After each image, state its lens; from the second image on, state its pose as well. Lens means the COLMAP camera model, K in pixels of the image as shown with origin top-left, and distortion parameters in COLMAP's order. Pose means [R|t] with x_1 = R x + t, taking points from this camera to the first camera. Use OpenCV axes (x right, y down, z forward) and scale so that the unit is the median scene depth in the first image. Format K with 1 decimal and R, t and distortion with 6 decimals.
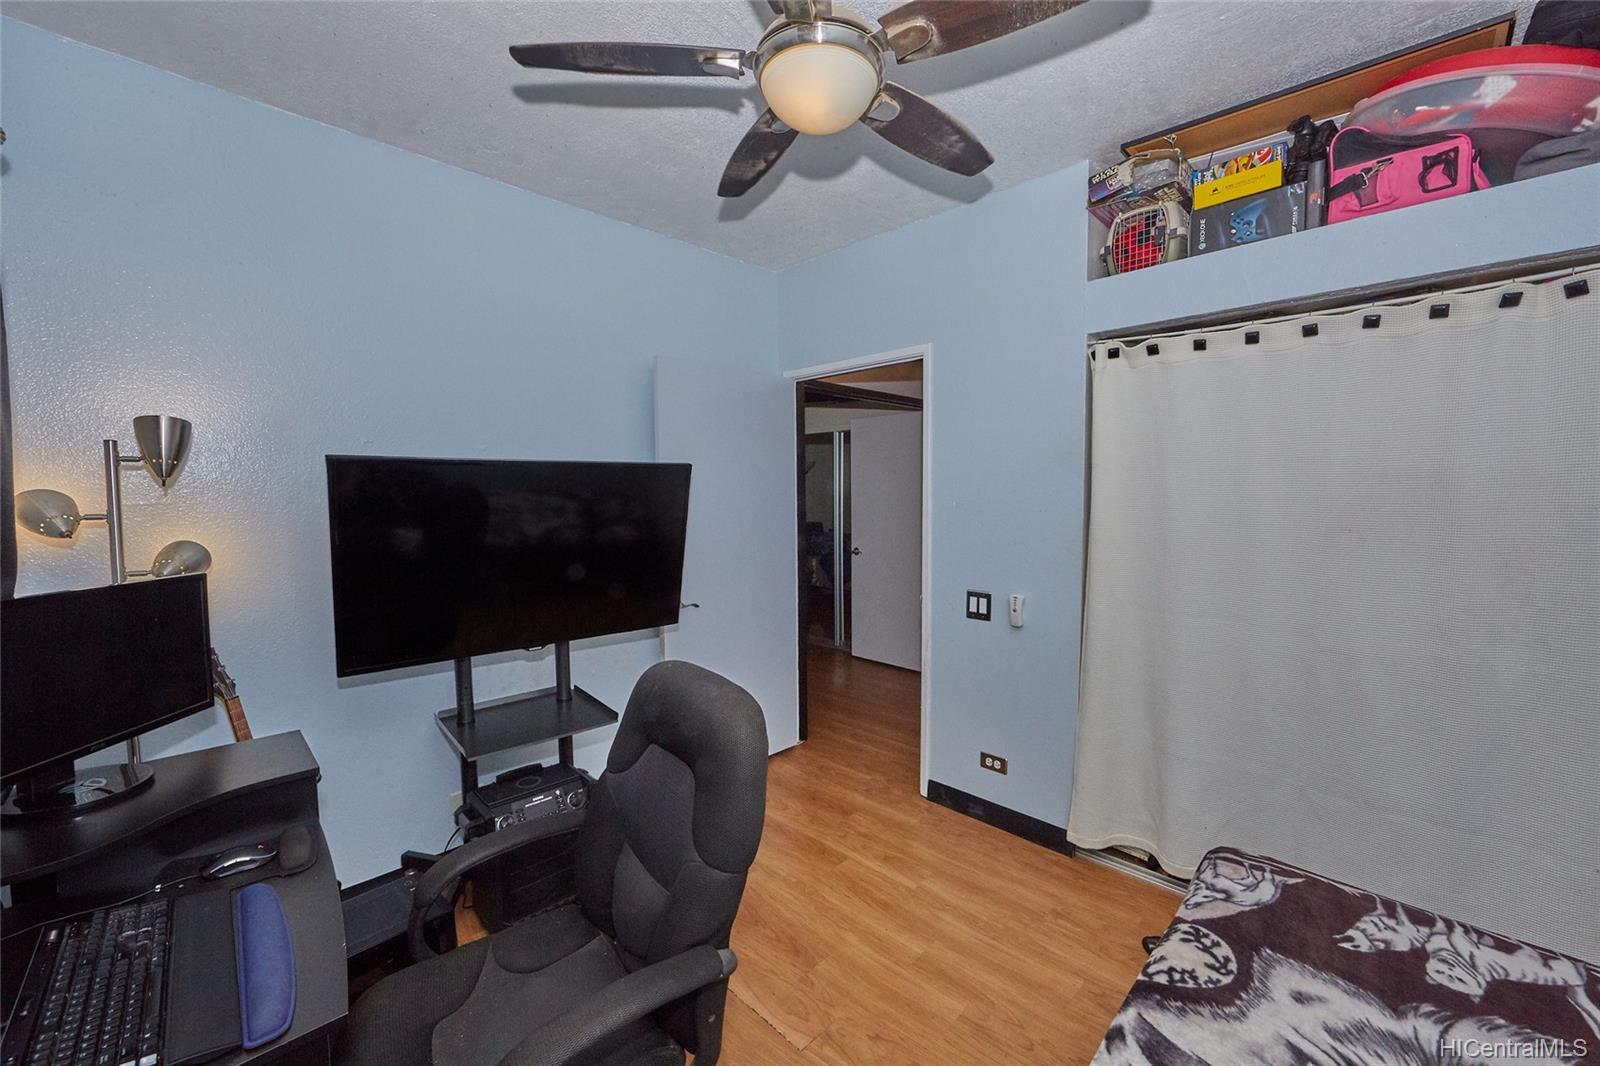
lens RADIAL K [[629.6, 0, 801.9], [0, 629.6, 537.2], [0, 0, 1]] dist [-0.011990, 0.000537]
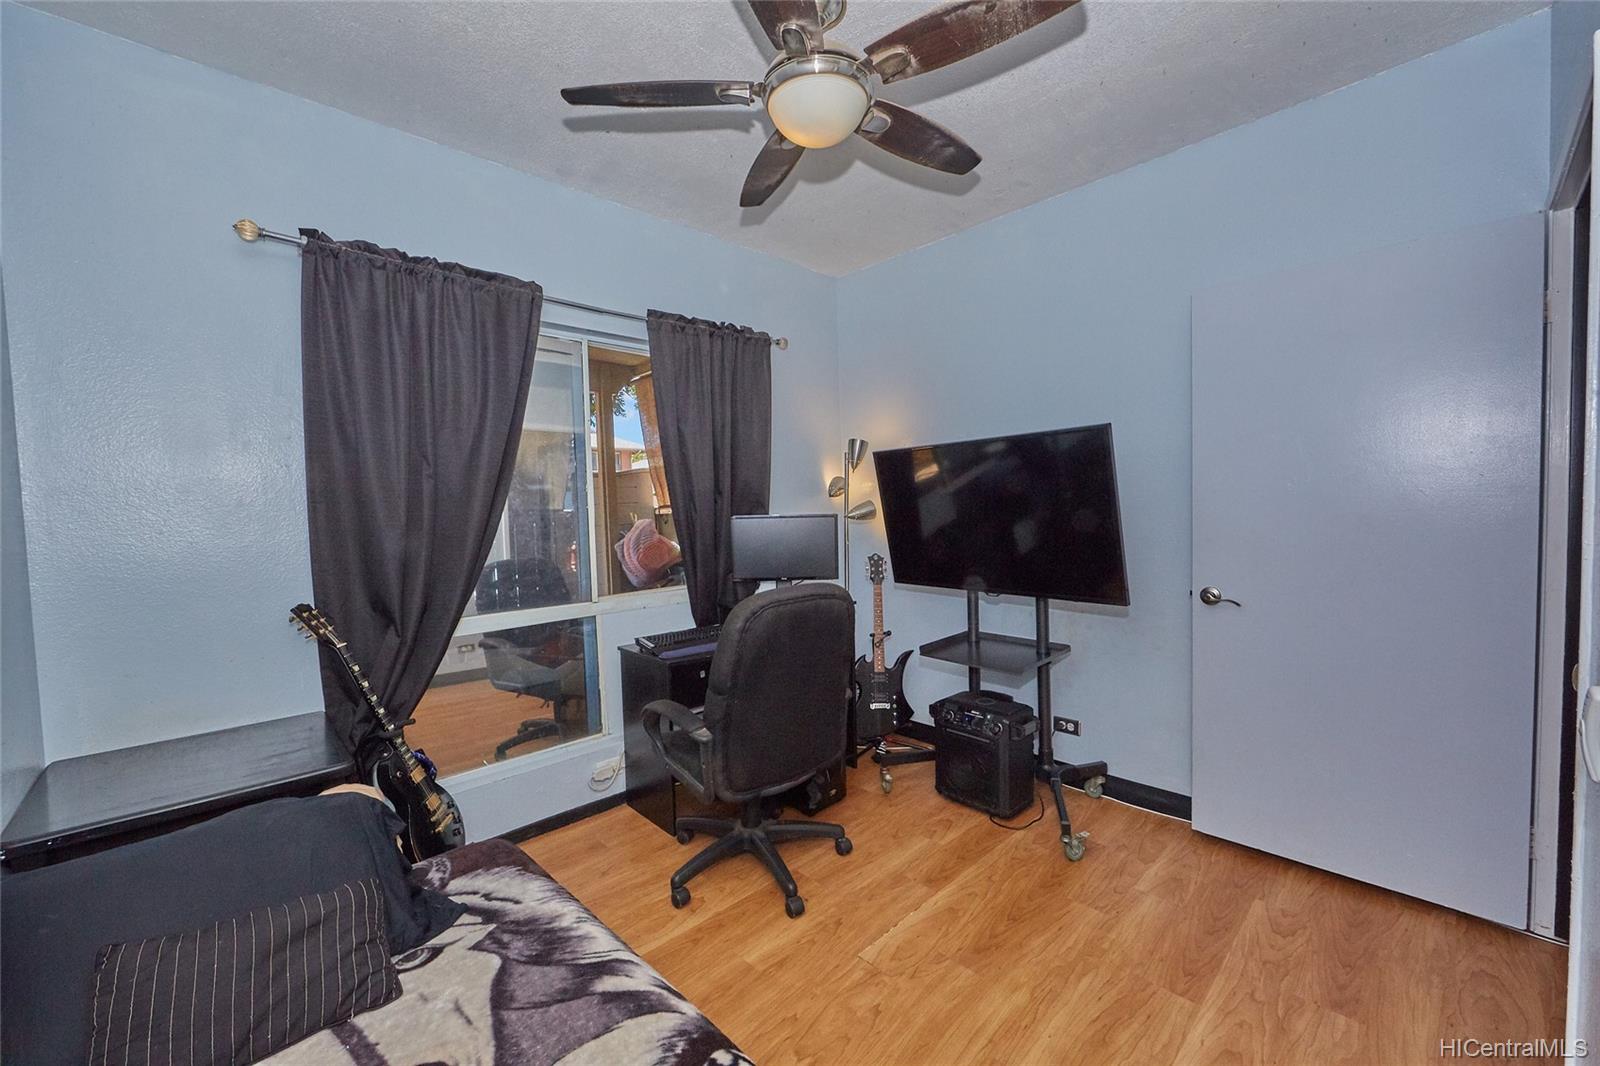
lens RADIAL K [[629.6, 0, 801.9], [0, 629.6, 537.2], [0, 0, 1]] dist [-0.011990, 0.000537]
pose [[-0.037761, 0.059213, -0.997531, 1.084053], [-0.042210, 0.997257, 0.060795, 0.009522], [0.998395, 0.044402, -0.035158, 0.908827]]
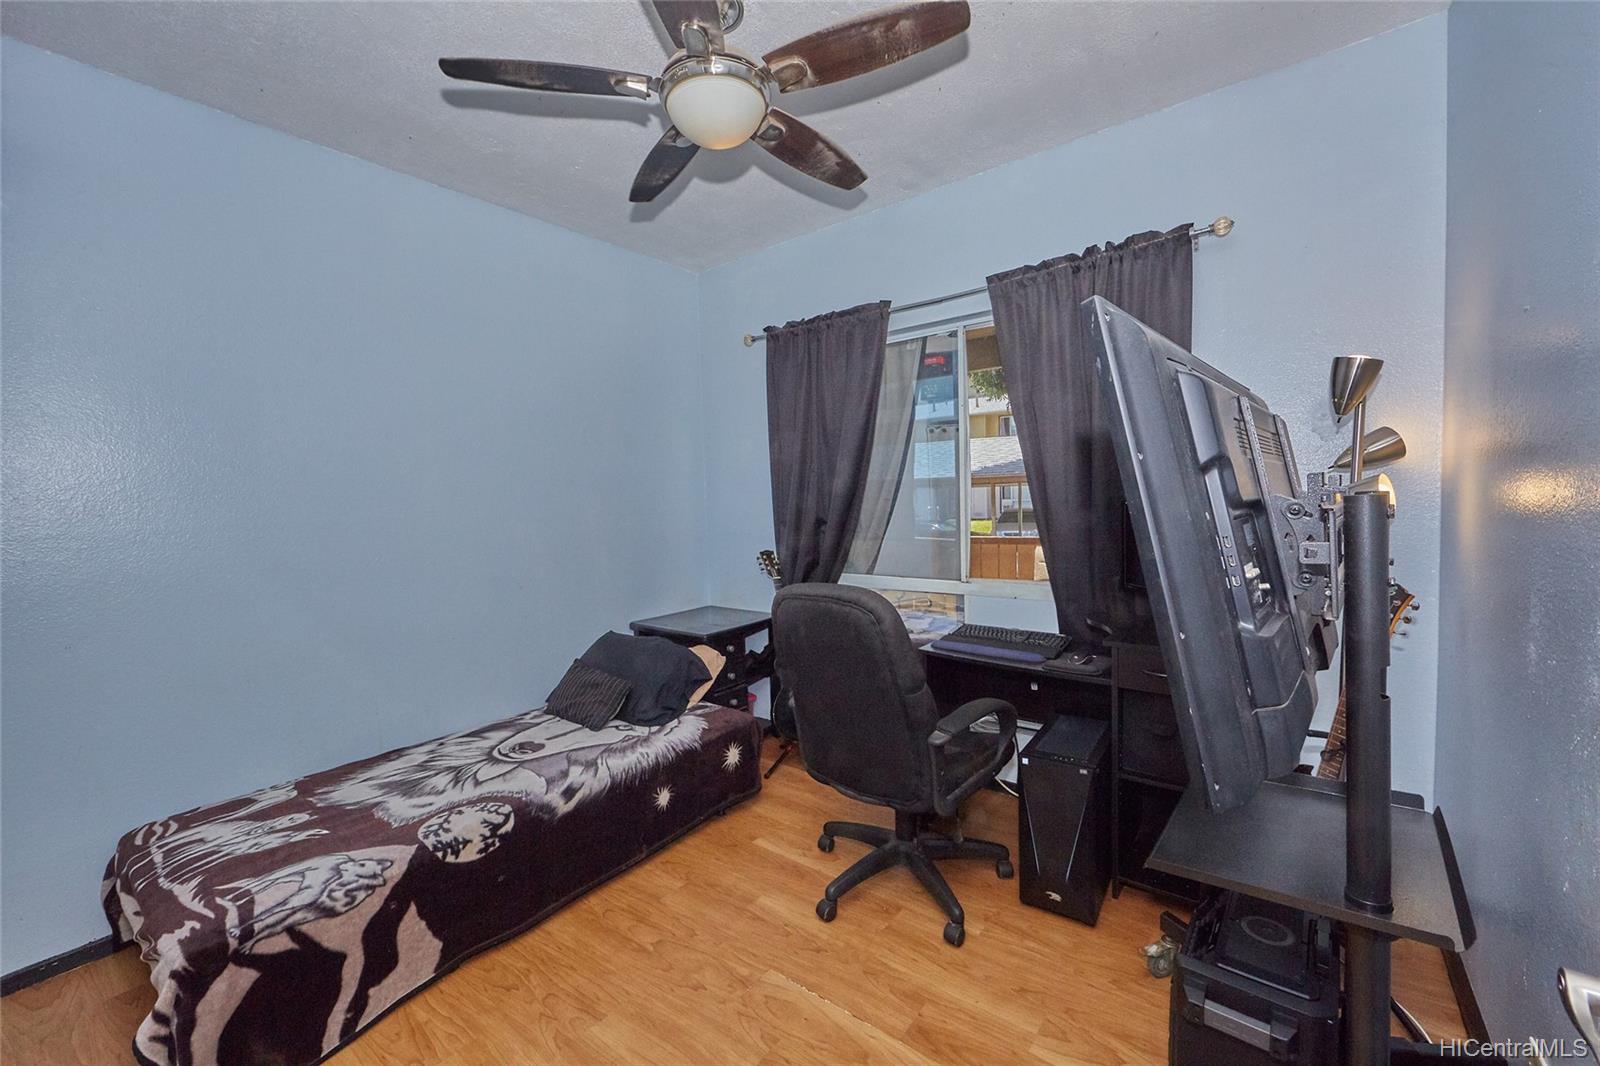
lens RADIAL K [[629.6, 0, 801.9], [0, 629.6, 537.2], [0, 0, 1]] dist [-0.011990, 0.000537]
pose [[-0.993499, 0.044379, -0.104833, 0.022467], [0.030450, 0.990926, 0.130911, -0.058287], [0.109692, 0.126868, -0.985836, 1.989303]]
